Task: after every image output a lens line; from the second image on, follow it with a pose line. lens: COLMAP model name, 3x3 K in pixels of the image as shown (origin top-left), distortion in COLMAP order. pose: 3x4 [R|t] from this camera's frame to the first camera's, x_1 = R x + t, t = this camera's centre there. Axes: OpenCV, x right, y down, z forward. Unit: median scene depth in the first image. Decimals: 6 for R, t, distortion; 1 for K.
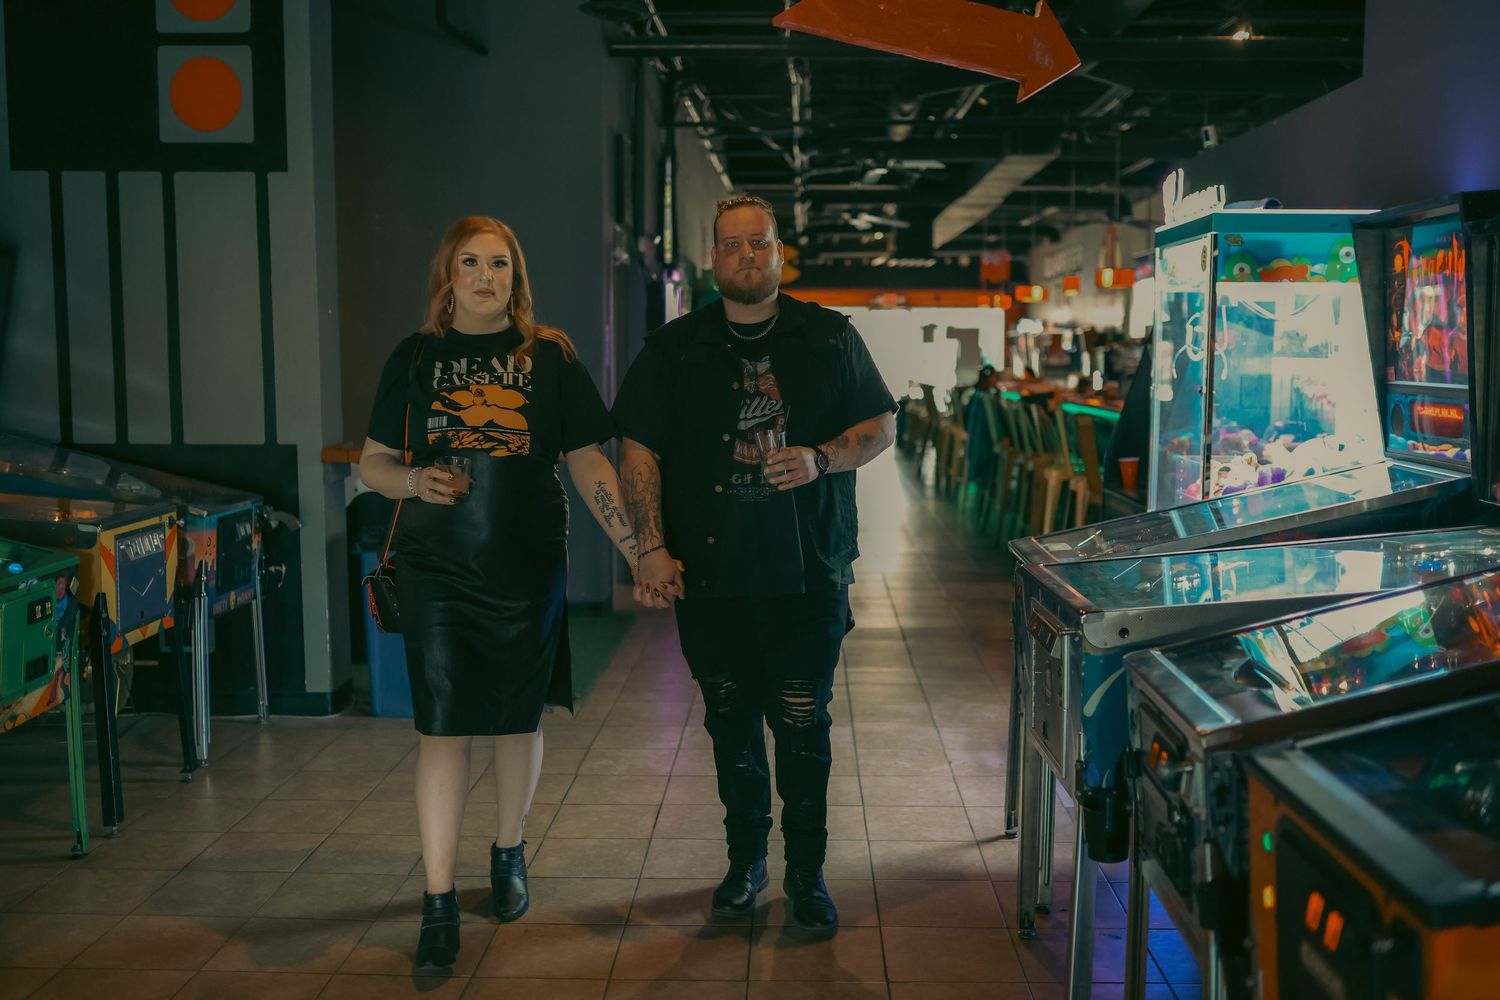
lens RADIAL K [[1478.2, 0, 750.0], [0, 1478.2, 500.0], [0, 0, 1]] dist [-0.012128, -0.004870]
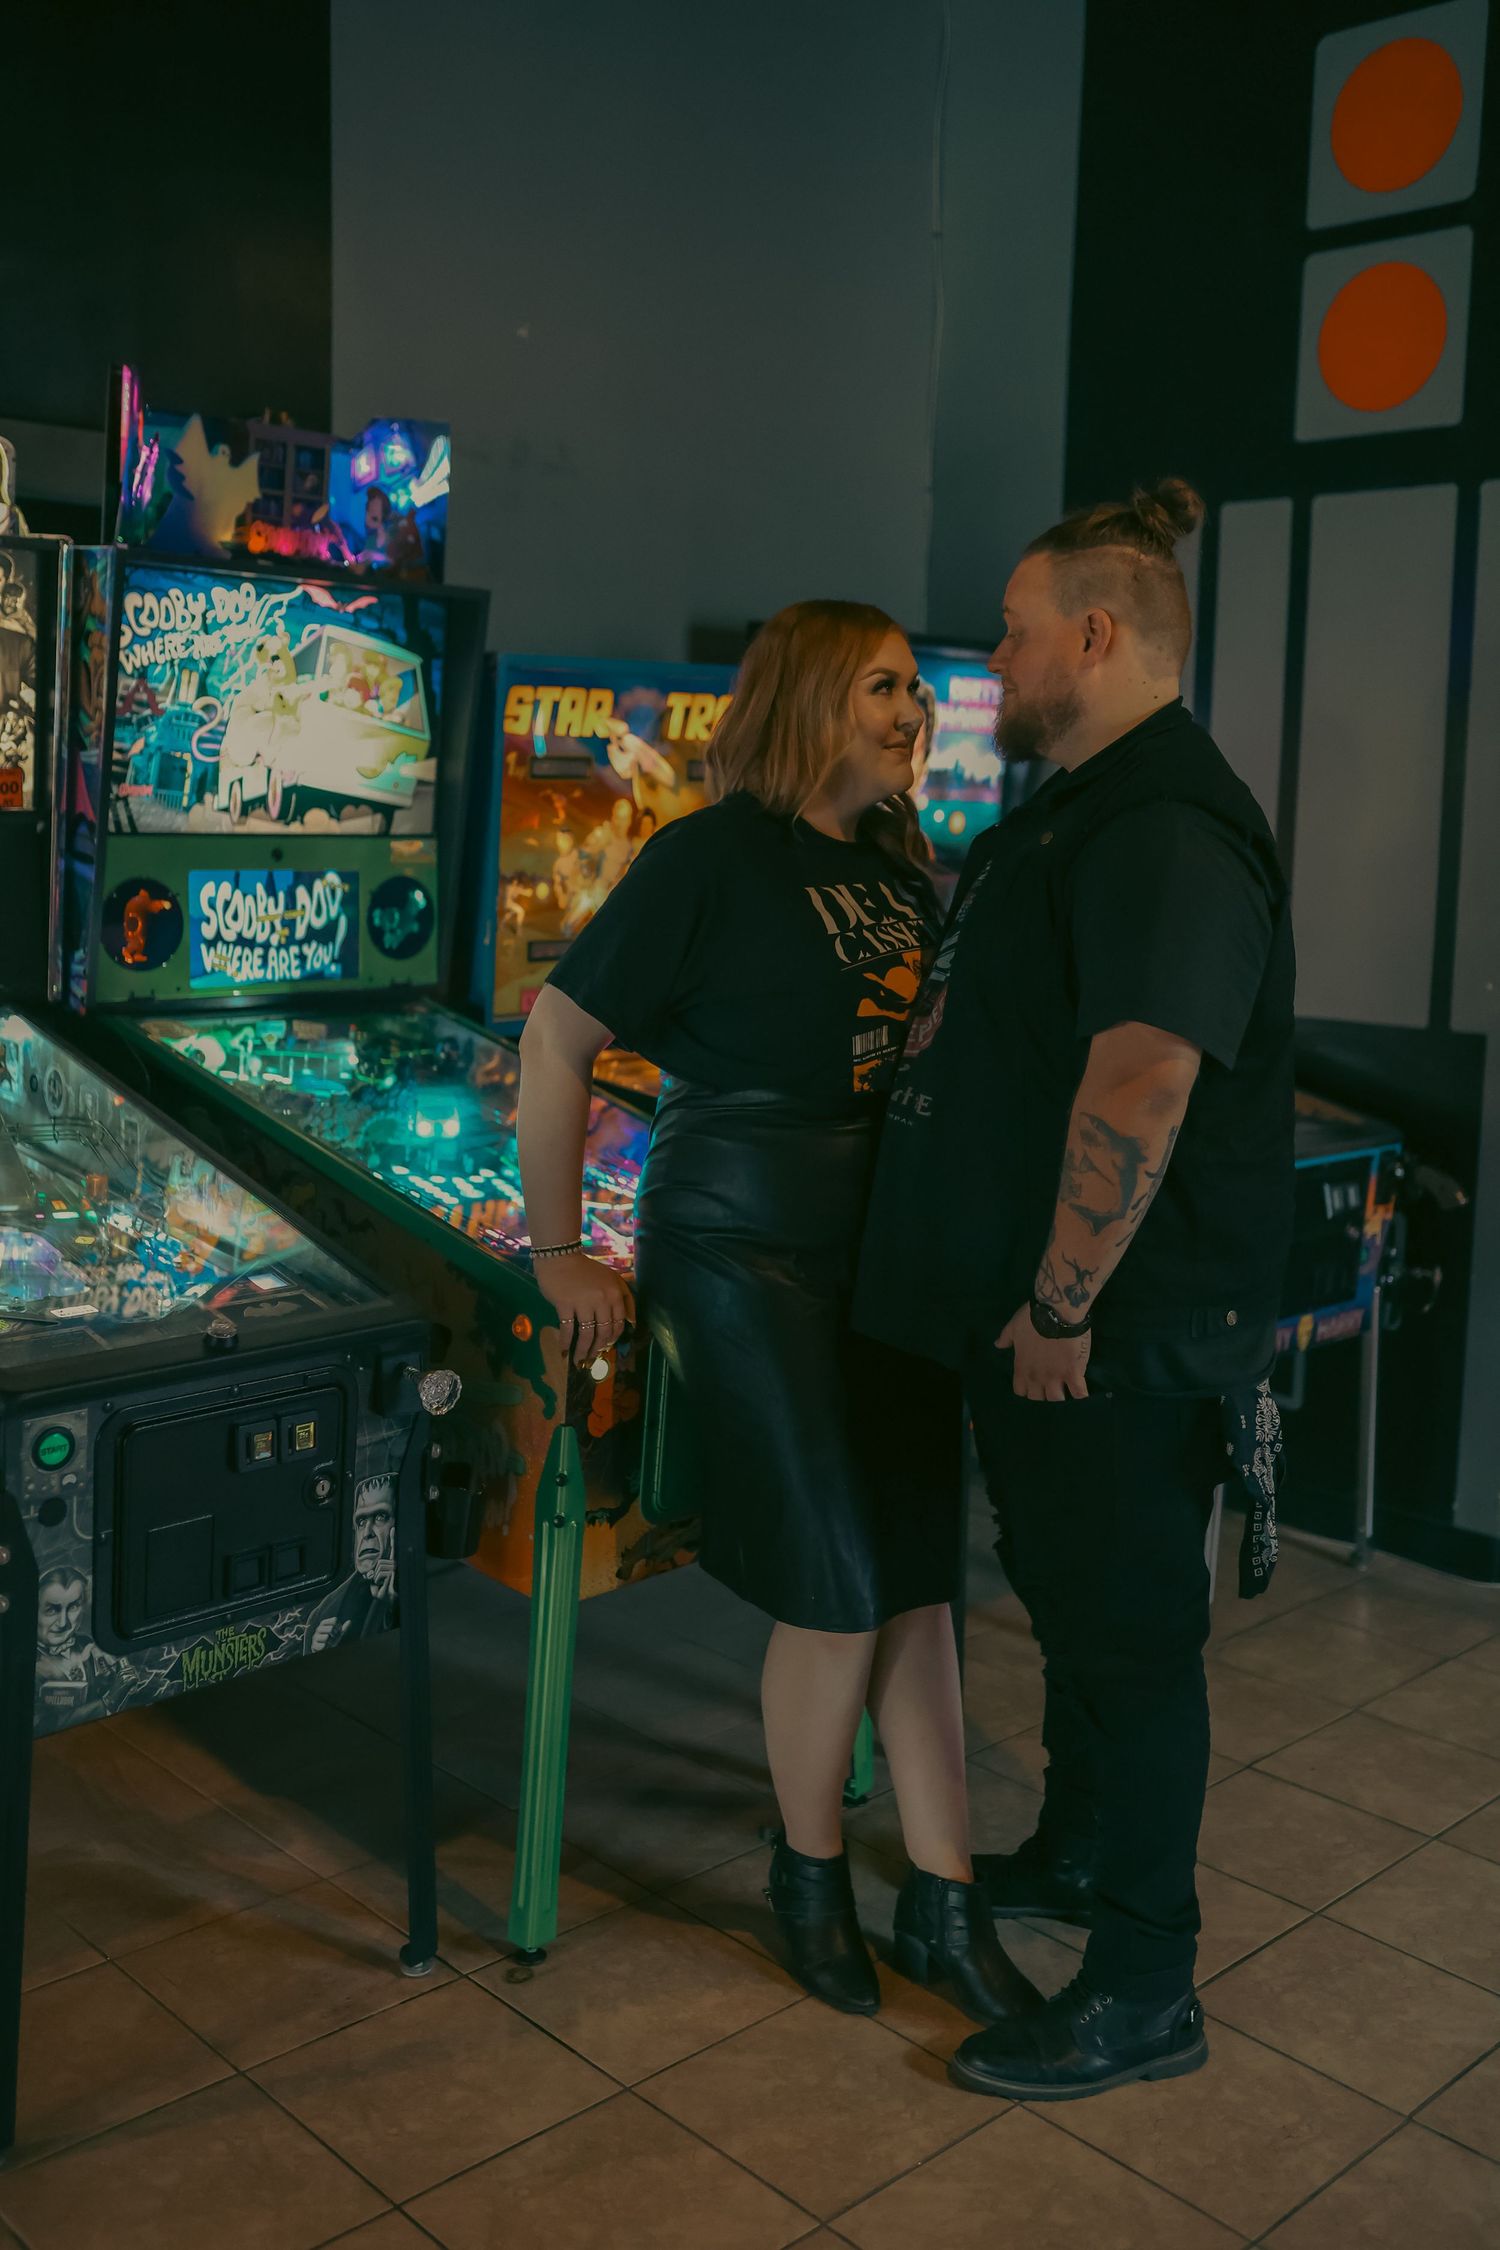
lens RADIAL K [[2217.3, 0, 750.0], [0, 2217.3, 1125.0], [0, 0, 1]] dist [-0.012128, -0.004870]
pose [[0.725877, 0.110516, -0.678888, 0.022335], [-0.085889, 0.993846, 0.069954, -0.038626], [0.682441, 0.007531, 0.730902, 0.291860]]
